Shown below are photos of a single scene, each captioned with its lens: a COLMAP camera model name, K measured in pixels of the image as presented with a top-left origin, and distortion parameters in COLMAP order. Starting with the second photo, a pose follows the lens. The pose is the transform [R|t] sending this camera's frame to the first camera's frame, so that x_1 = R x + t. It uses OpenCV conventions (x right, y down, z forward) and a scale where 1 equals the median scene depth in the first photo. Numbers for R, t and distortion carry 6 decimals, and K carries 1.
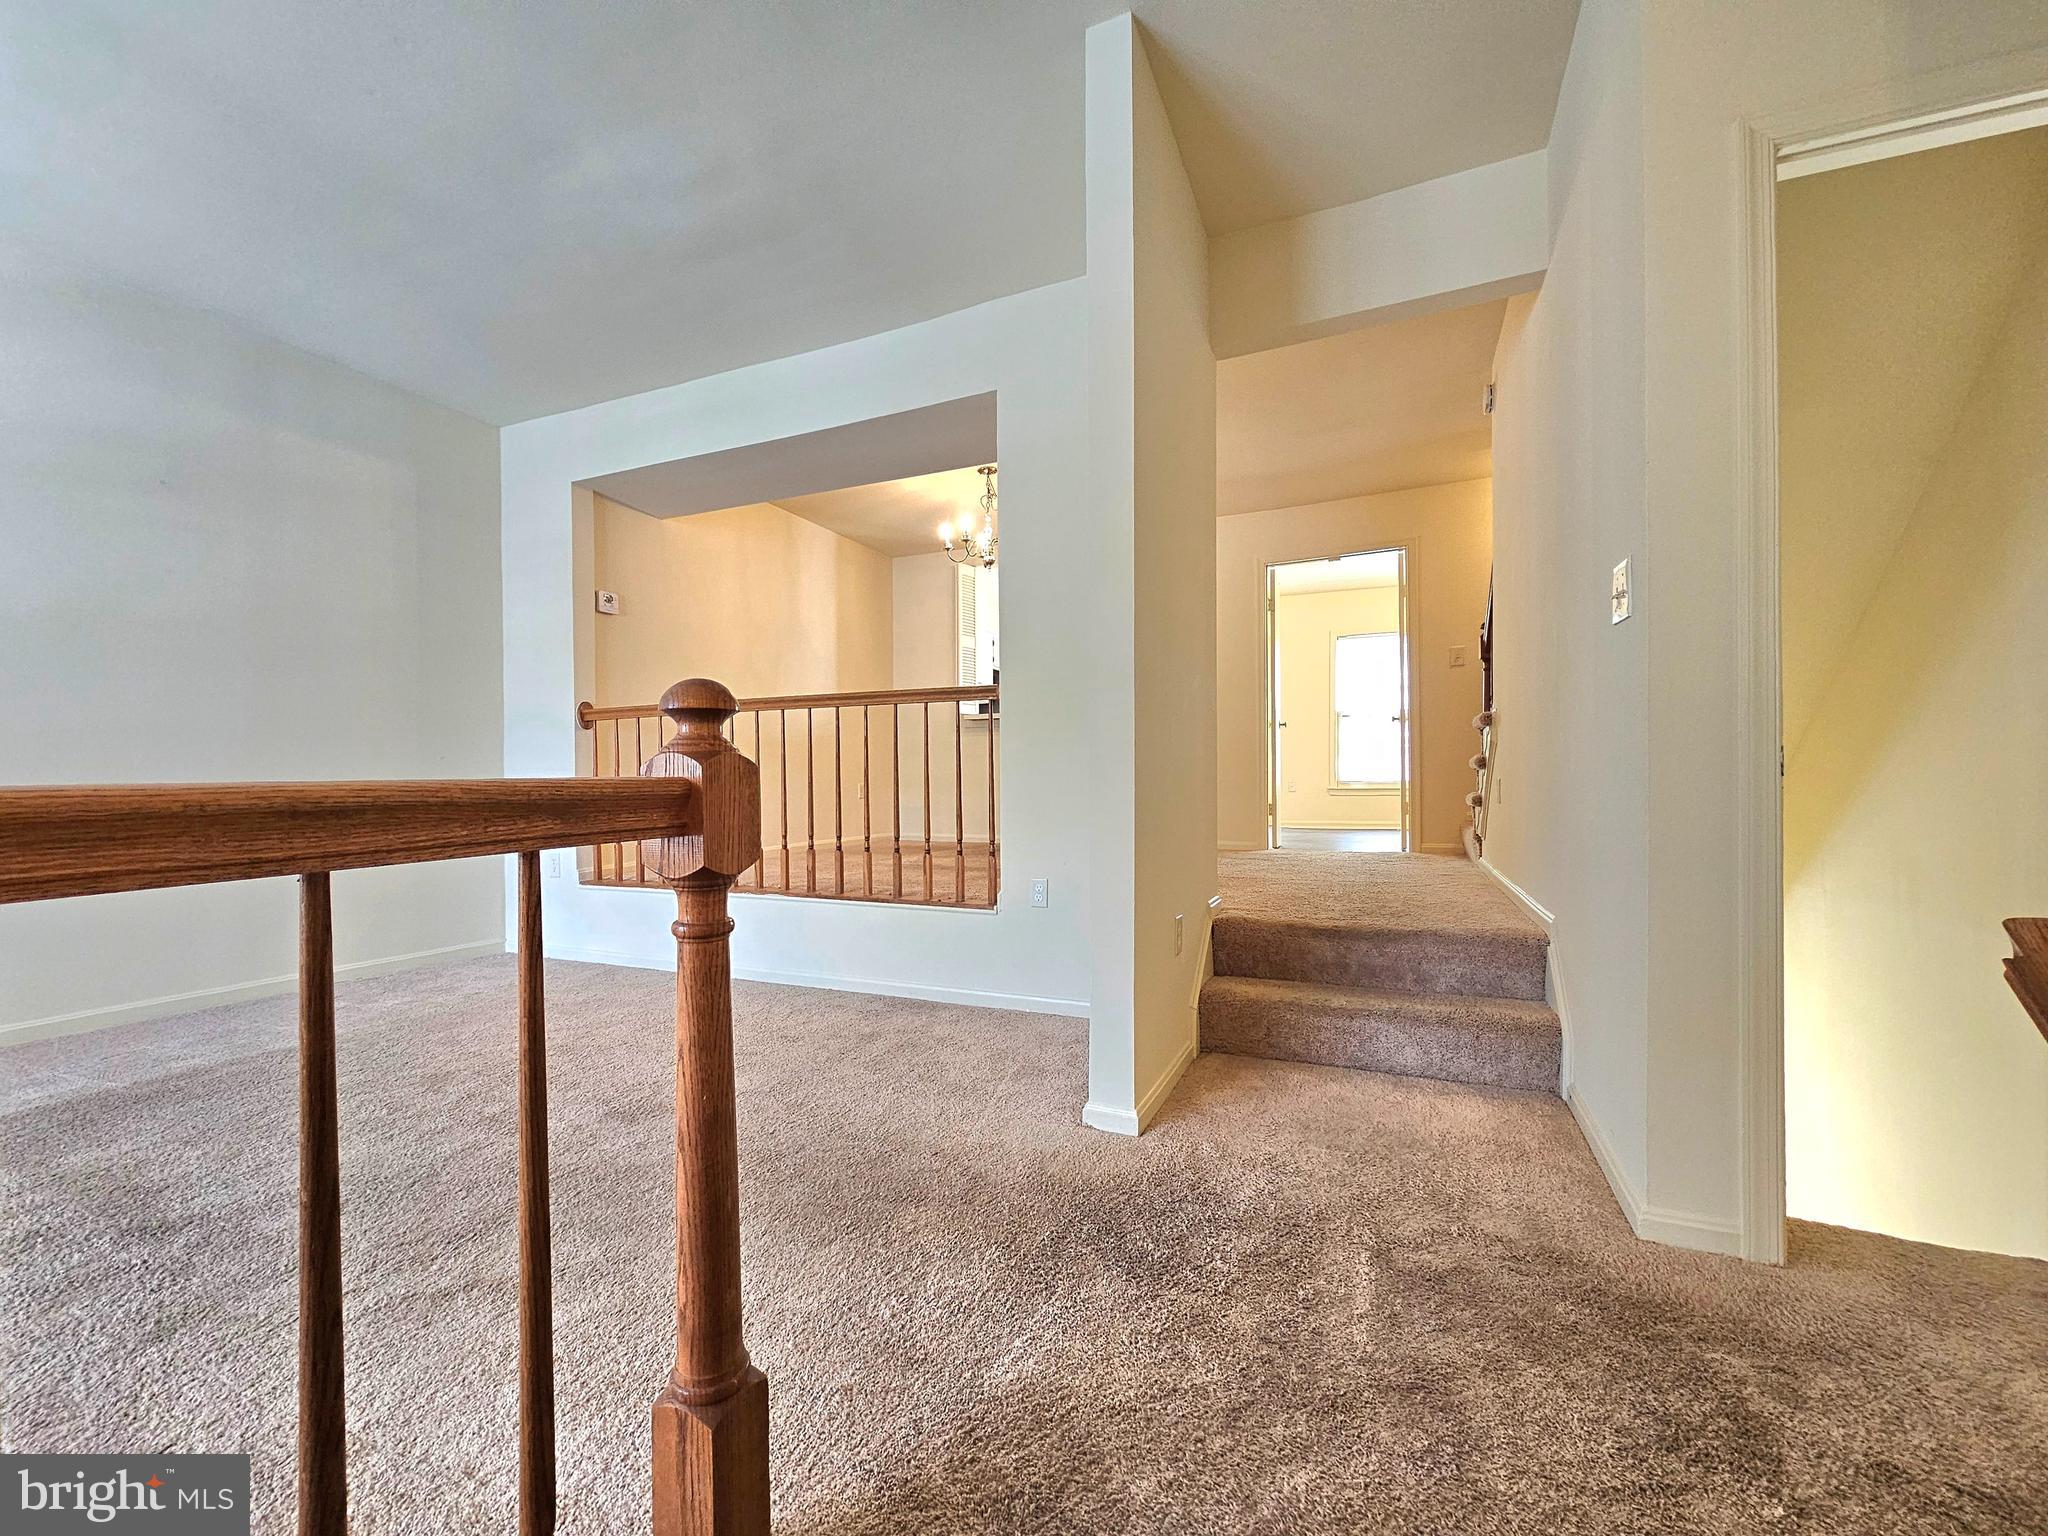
lens RADIAL K [[839.0, 0, 1013.4], [0, 839.0, 796.1], [0, 0, 1]] dist [0.000830, 0.000112]
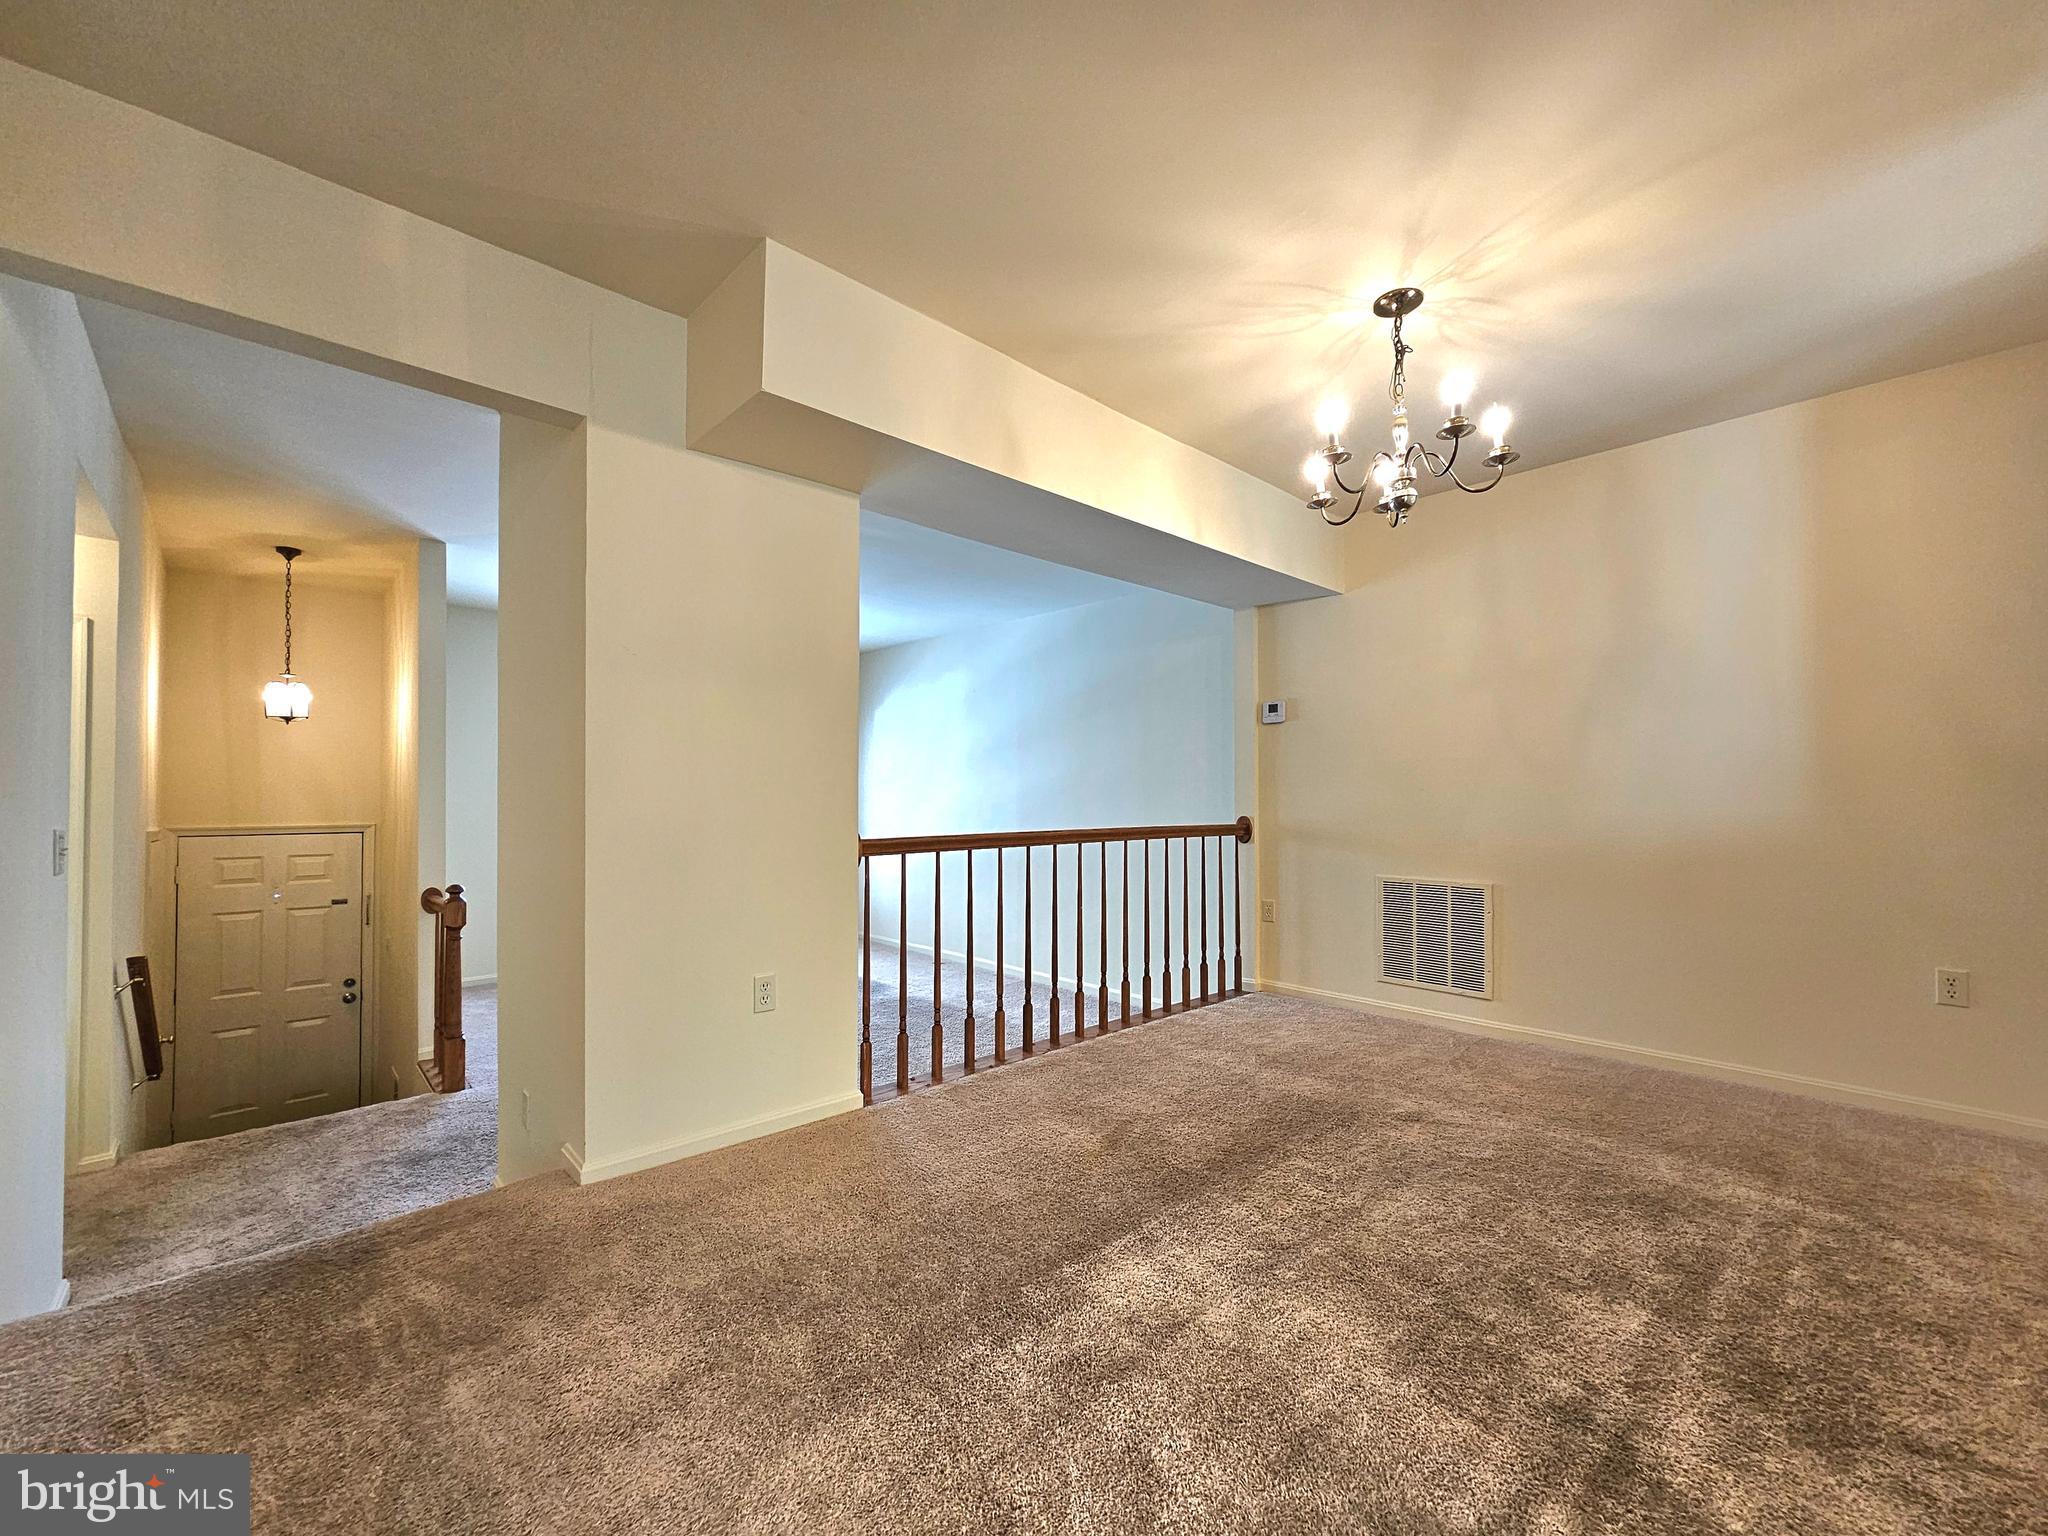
lens RADIAL K [[833.9, 0, 1023.7], [0, 833.9, 781.7], [0, 0, 1]] dist [-0.002265, 0.000173]
pose [[-0.393364, -0.007591, -0.919351, 0.406501], [-0.002433, 0.999971, -0.007216, -0.106175], [0.919380, -0.000602, -0.393371, 0.880134]]
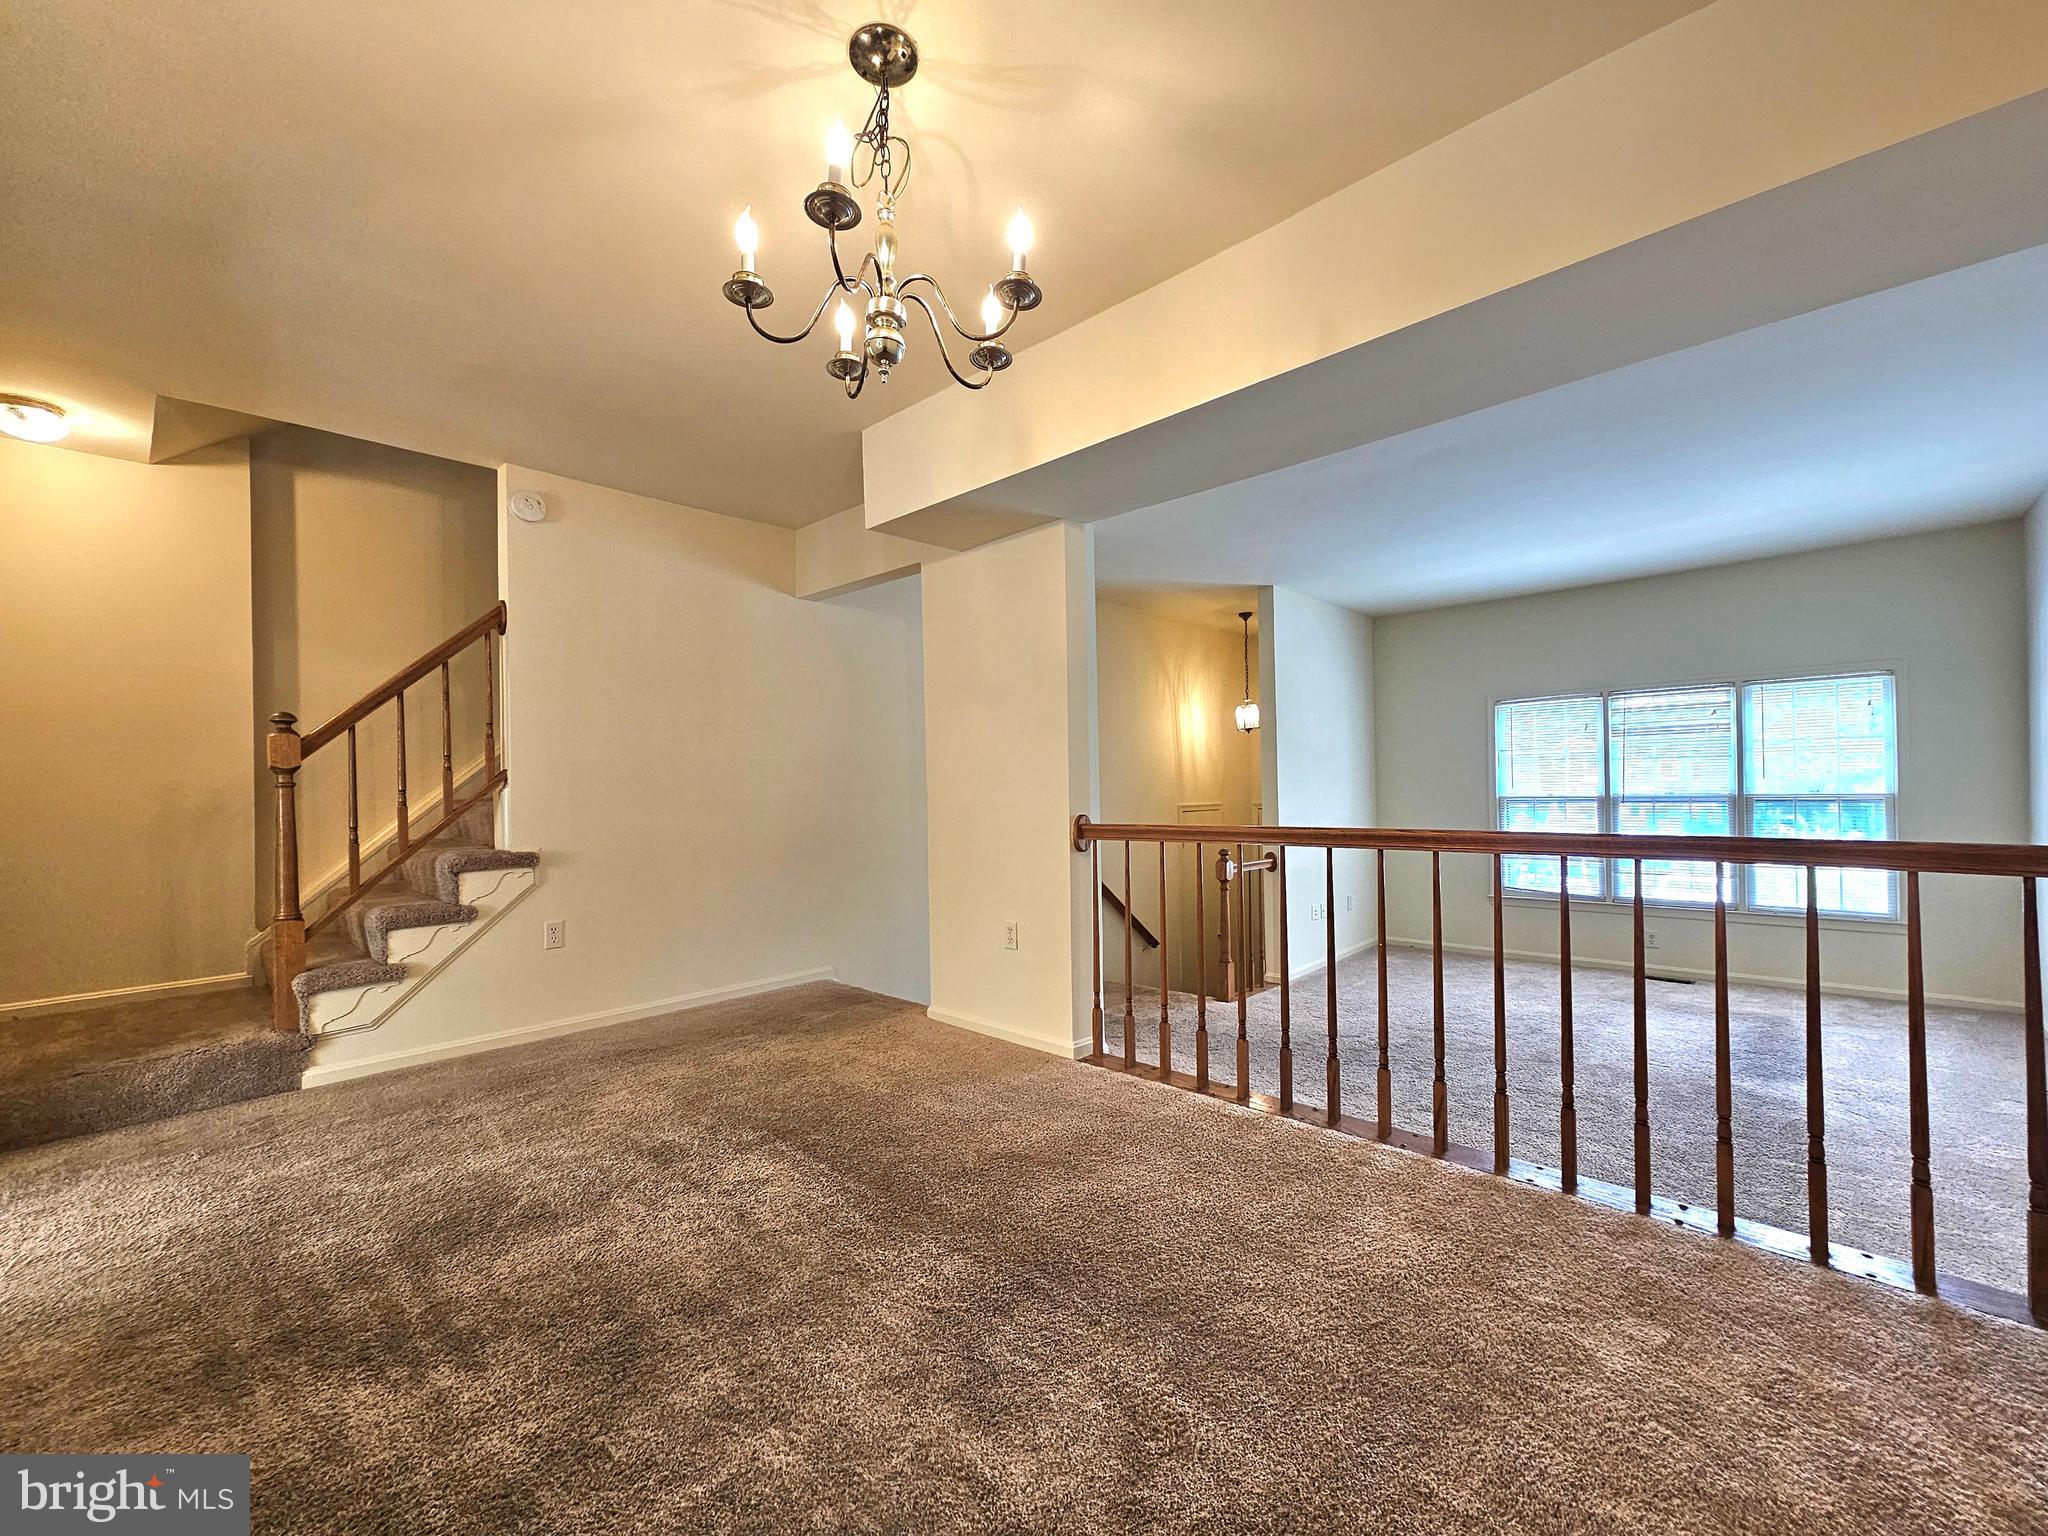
lens RADIAL K [[827.2, 0, 1025.1], [0, 827.2, 775.1], [0, 0, 1]] dist [-0.000550, -0.000061]
pose [[-0.945673, 0.027781, 0.323931, -0.184125], [0.025826, 0.999613, -0.010332, -0.102570], [-0.324093, -0.001405, -0.946024, 1.141553]]
